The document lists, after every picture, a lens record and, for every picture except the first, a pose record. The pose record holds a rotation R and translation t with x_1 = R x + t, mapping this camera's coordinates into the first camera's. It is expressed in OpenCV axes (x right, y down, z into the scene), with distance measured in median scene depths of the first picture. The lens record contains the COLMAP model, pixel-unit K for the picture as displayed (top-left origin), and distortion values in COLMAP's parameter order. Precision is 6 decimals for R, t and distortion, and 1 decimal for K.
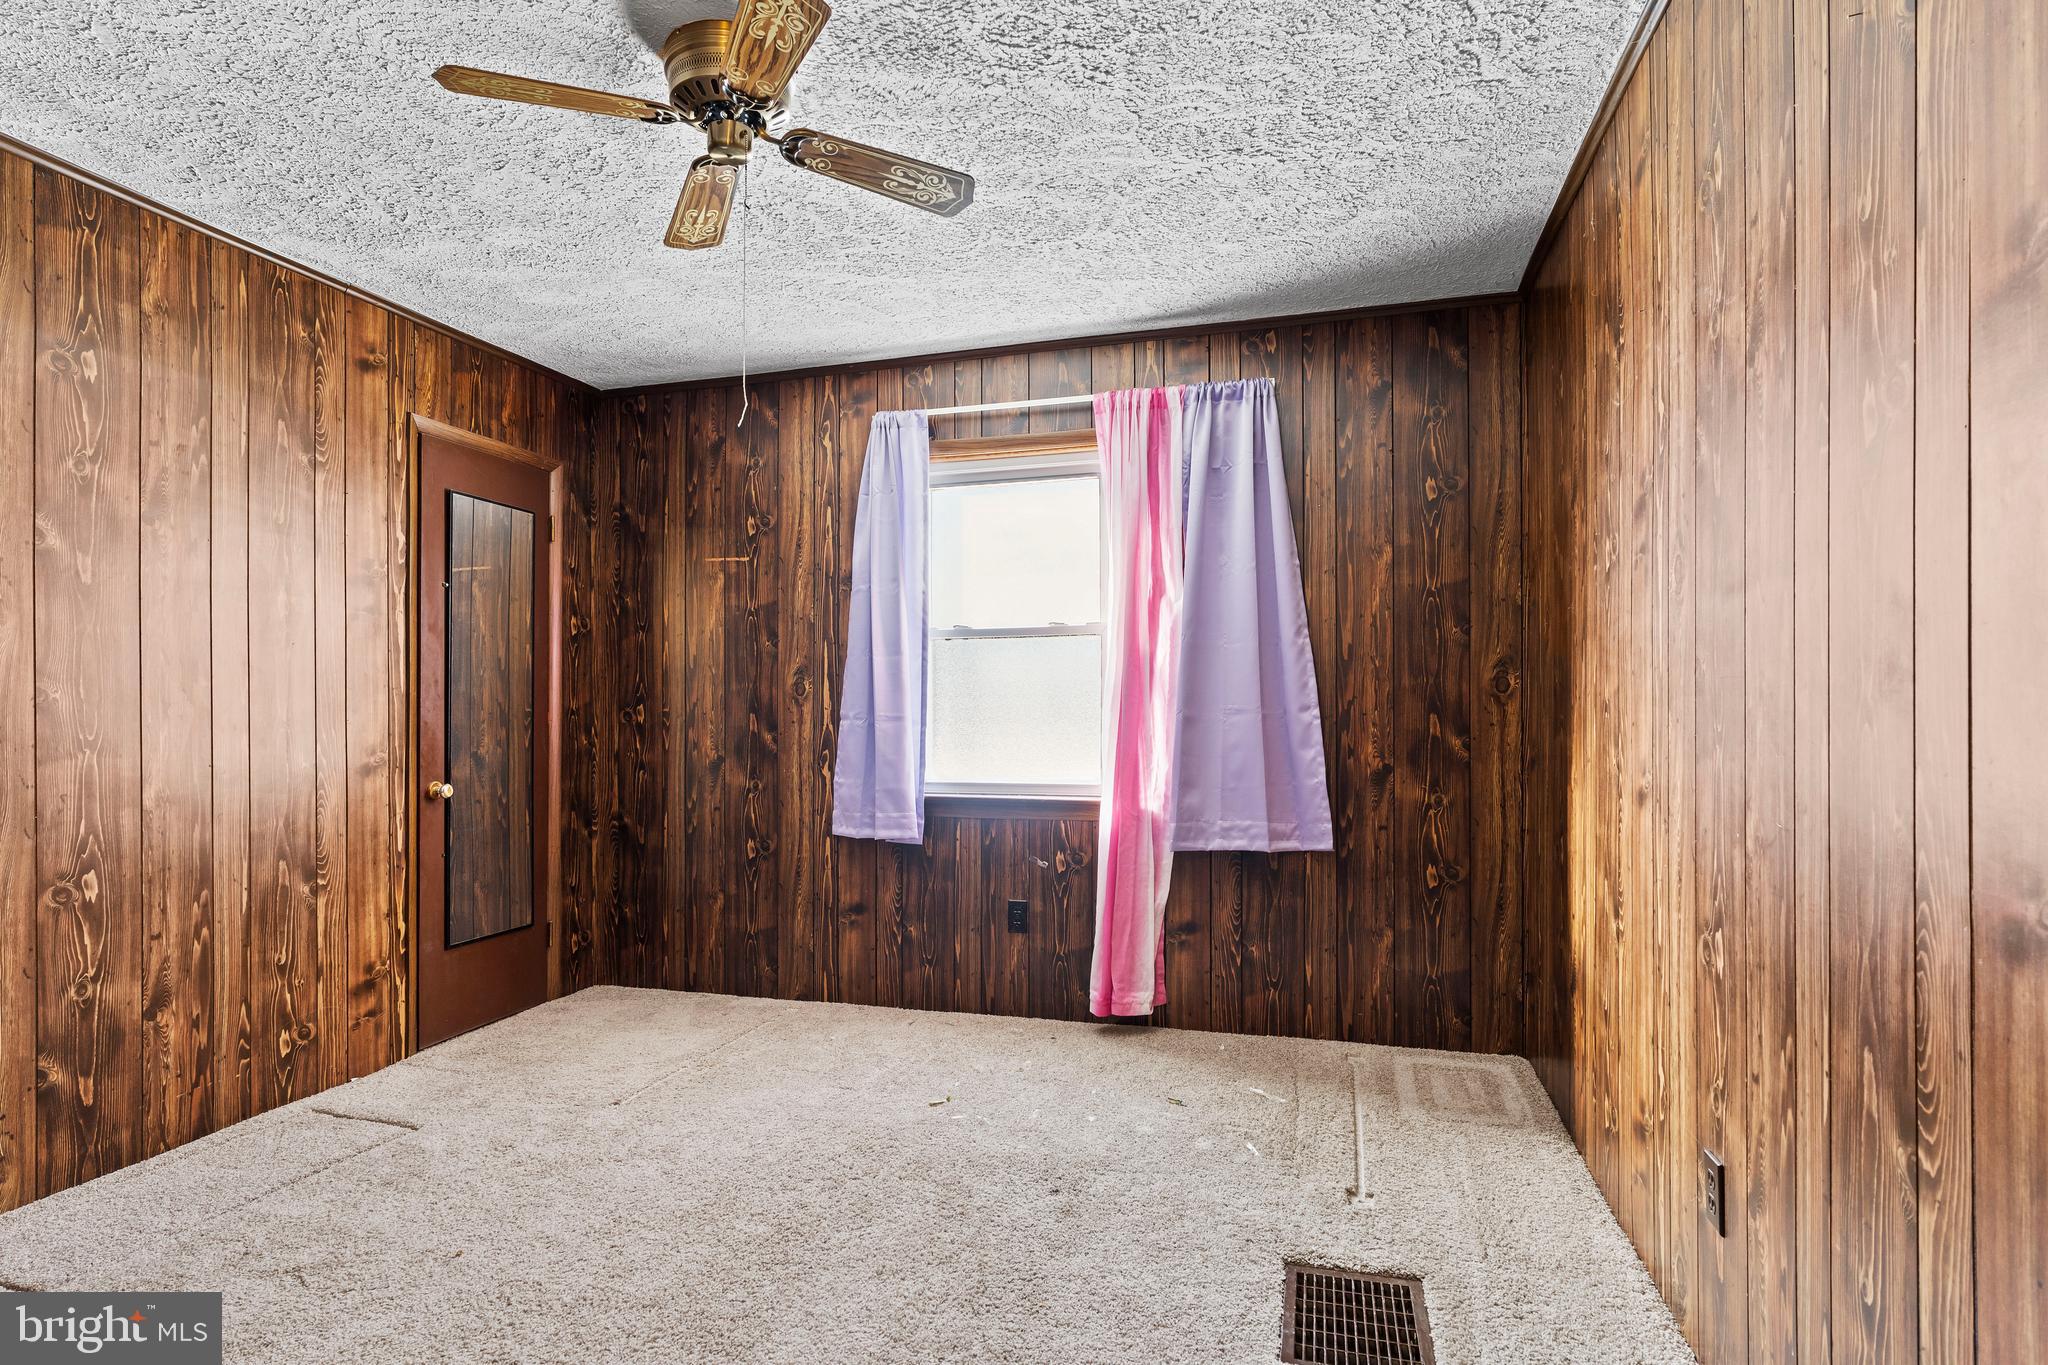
lens RADIAL K [[1051.5, 0, 1017.1], [0, 1051.5, 692.8], [0, 0, 1]] dist [-0.007465, 0.003111]
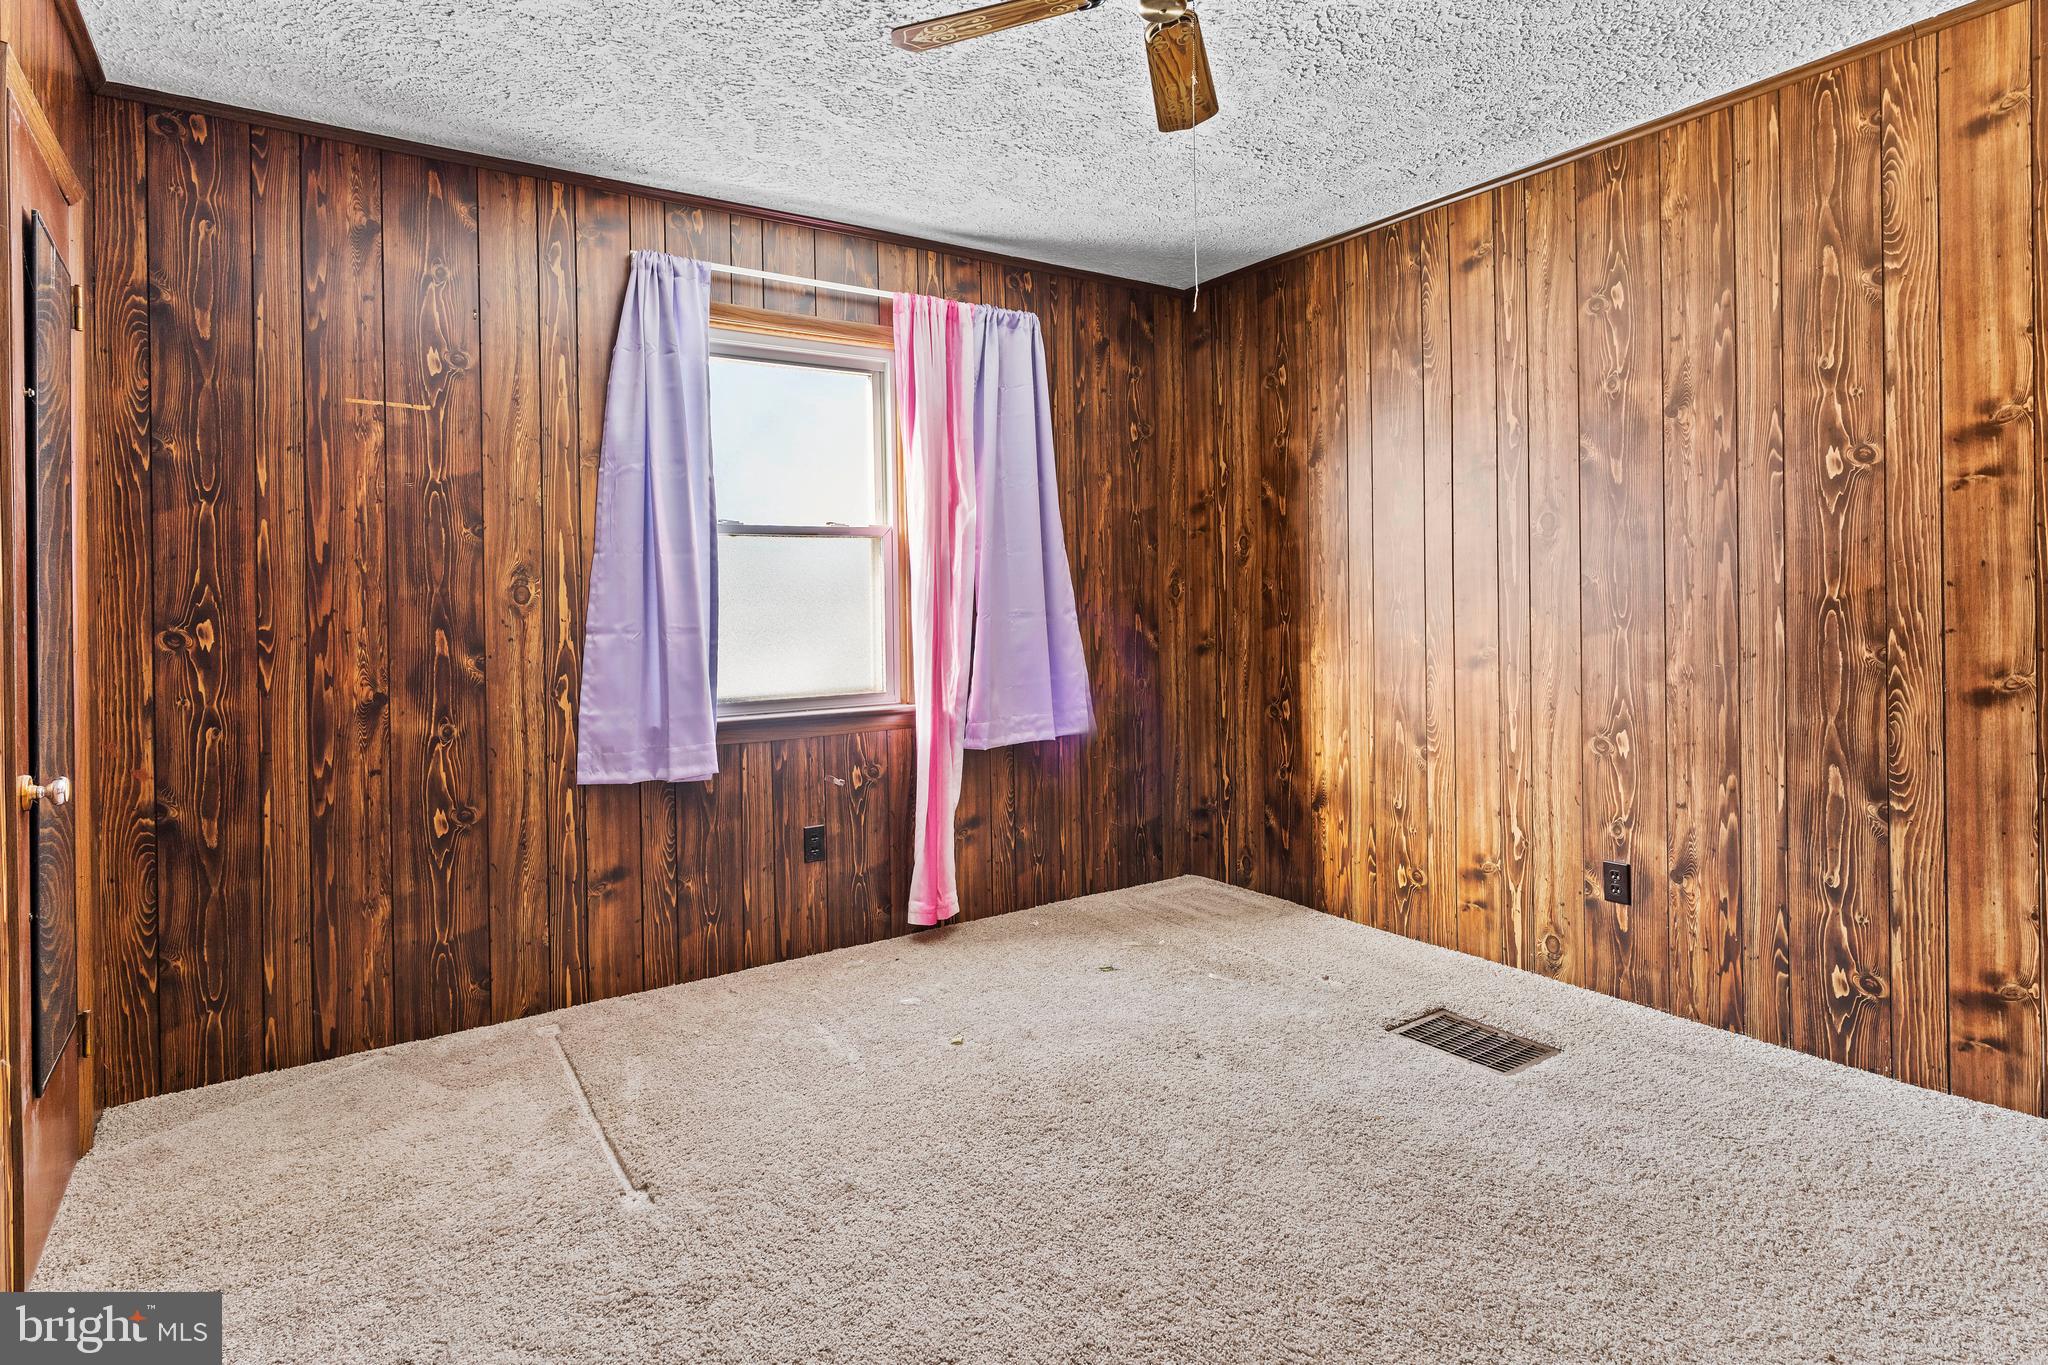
lens RADIAL K [[1051.5, 0, 985.6], [0, 1051.5, 594.5], [0, 0, 1]] dist [-0.007465, 0.003111]
pose [[0.653306, 0.000685, 0.757094, -0.583282], [0.005557, 0.999968, -0.005701, 0.002633], [-0.757074, 0.007932, 0.653281, 0.286509]]
